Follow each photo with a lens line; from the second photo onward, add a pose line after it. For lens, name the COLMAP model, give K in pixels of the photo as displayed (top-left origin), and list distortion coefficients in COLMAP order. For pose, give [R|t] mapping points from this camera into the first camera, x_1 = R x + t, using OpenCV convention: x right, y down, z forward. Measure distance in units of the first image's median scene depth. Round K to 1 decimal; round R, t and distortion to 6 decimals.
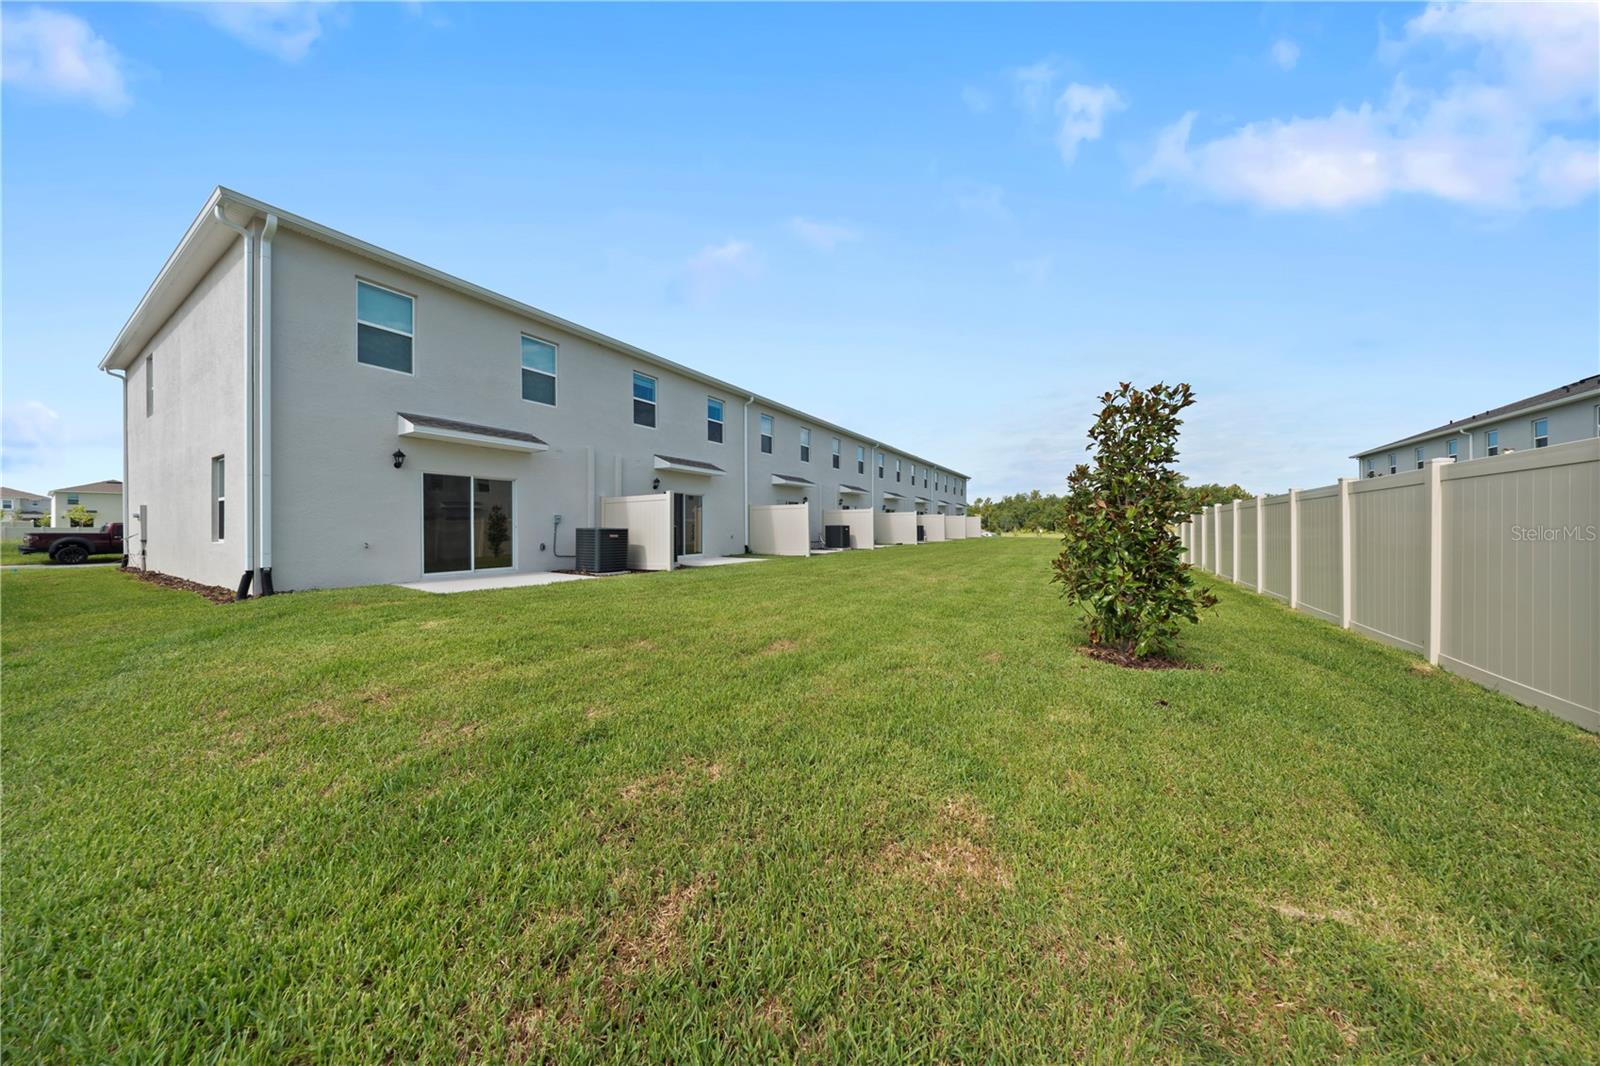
lens RADIAL K [[475.8, 0, 794.2], [0, 475.8, 529.6], [0, 0, 1]] dist [-0.000479, -0.001258]
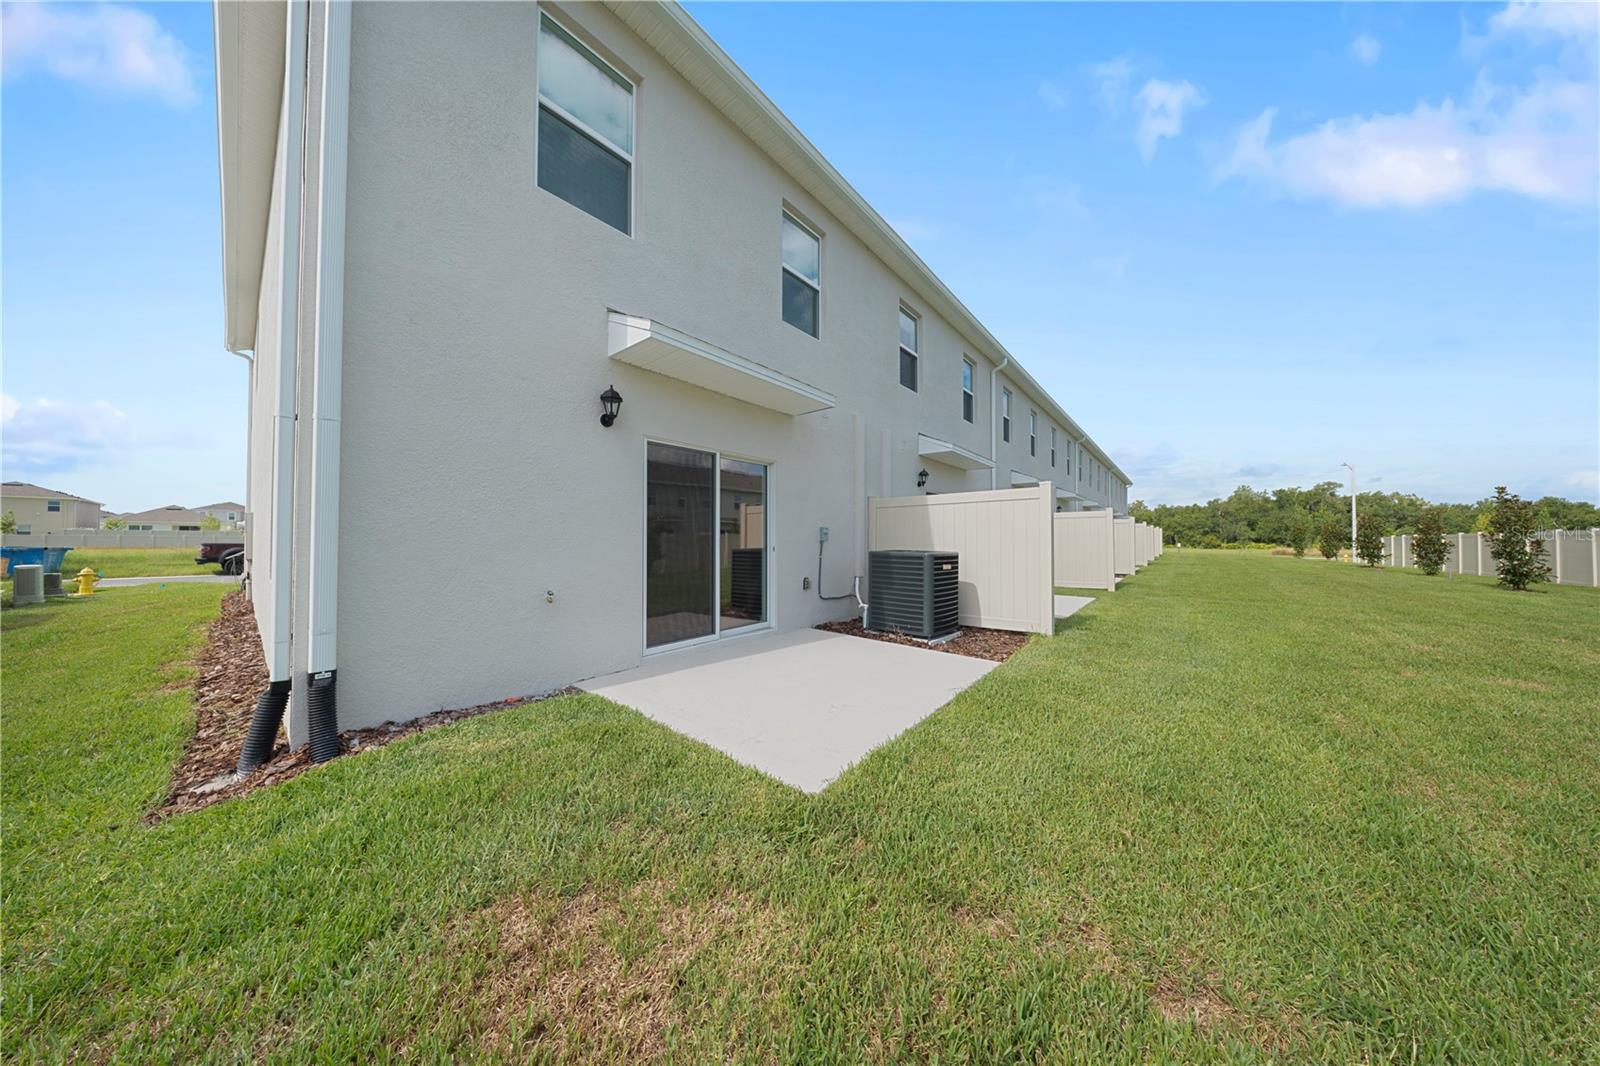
lens RADIAL K [[475.8, 0, 802.2], [0, 475.8, 530.4], [0, 0, 1]] dist [-0.000479, -0.001258]
pose [[0.987846, 0.002774, -0.155408, -0.454795], [-0.006381, 0.999722, -0.022714, -0.014151], [0.155302, 0.023430, 0.987589, 0.455820]]
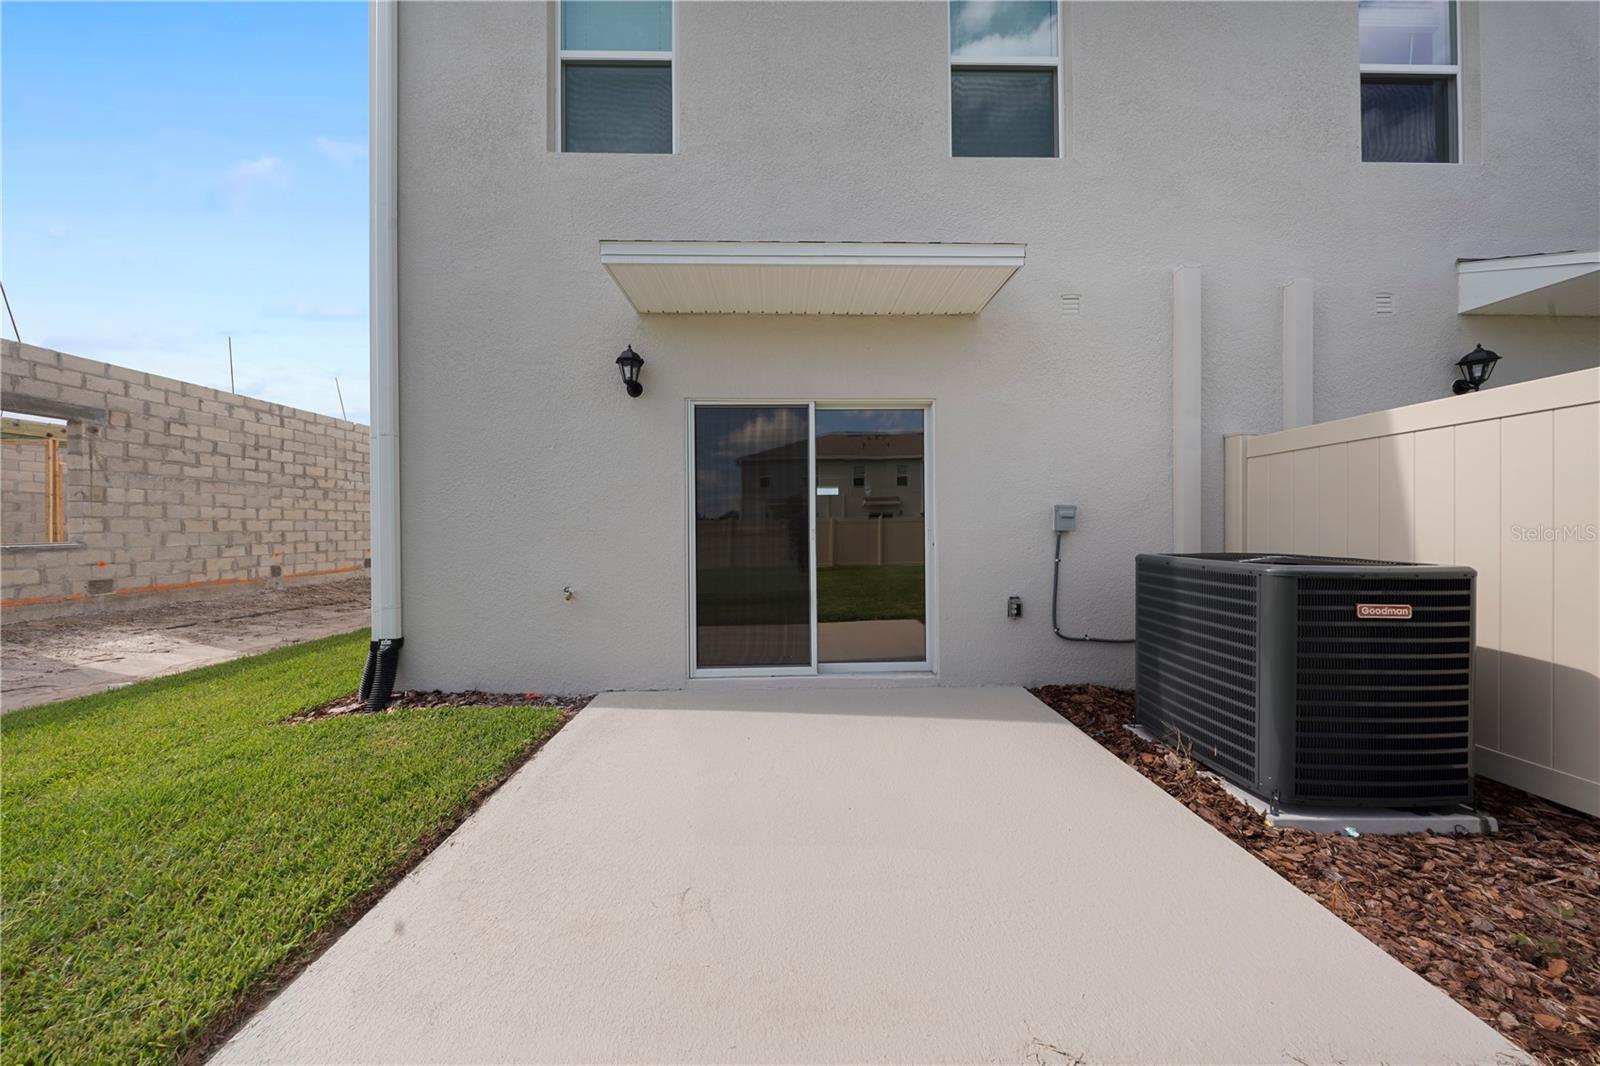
lens RADIAL K [[475.8, 0, 792.3], [0, 475.8, 527.1], [0, 0, 1]] dist [-0.000479, -0.001258]
pose [[0.515964, 0.001780, -0.856609, -0.342549], [-0.000453, 0.999998, 0.001805, -0.017652], [0.856610, -0.000543, 0.515963, 0.726633]]
